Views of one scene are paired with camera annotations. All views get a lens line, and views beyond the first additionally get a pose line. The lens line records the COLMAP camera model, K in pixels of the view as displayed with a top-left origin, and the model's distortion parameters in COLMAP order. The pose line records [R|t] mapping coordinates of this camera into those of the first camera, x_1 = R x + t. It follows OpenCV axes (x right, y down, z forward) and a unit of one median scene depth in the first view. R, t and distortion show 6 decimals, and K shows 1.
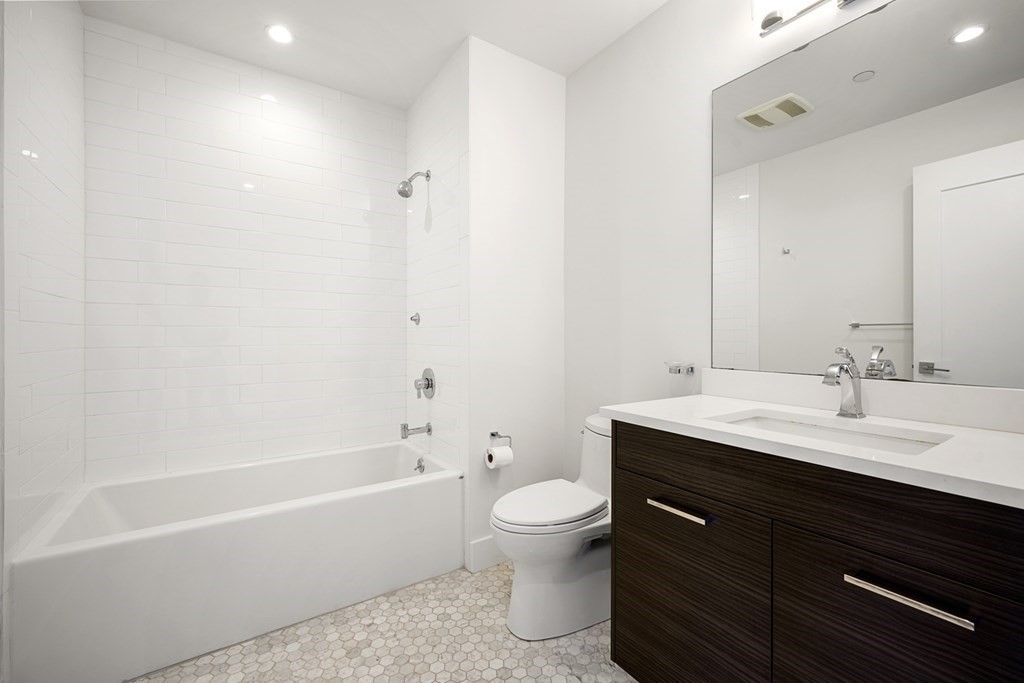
lens RADIAL K [[428.3, 0, 510.3], [0, 428.3, 337.5], [0, 0, 1]] dist [-0.000270, -0.000200]
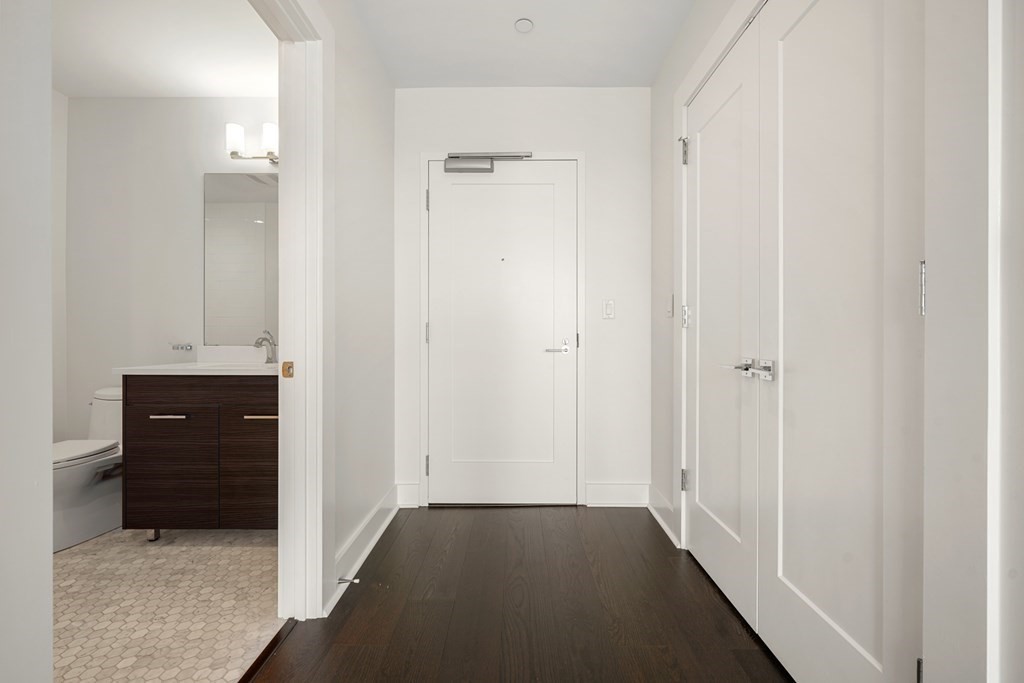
lens RADIAL K [[428.3, 0, 510.3], [0, 428.3, 337.5], [0, 0, 1]] dist [-0.000270, -0.000200]
pose [[0.565540, 0.000249, 0.824721, -0.206816], [0.004752, 0.999982, -0.003561, 0.053554], [-0.824707, 0.005933, 0.565529, -0.864473]]
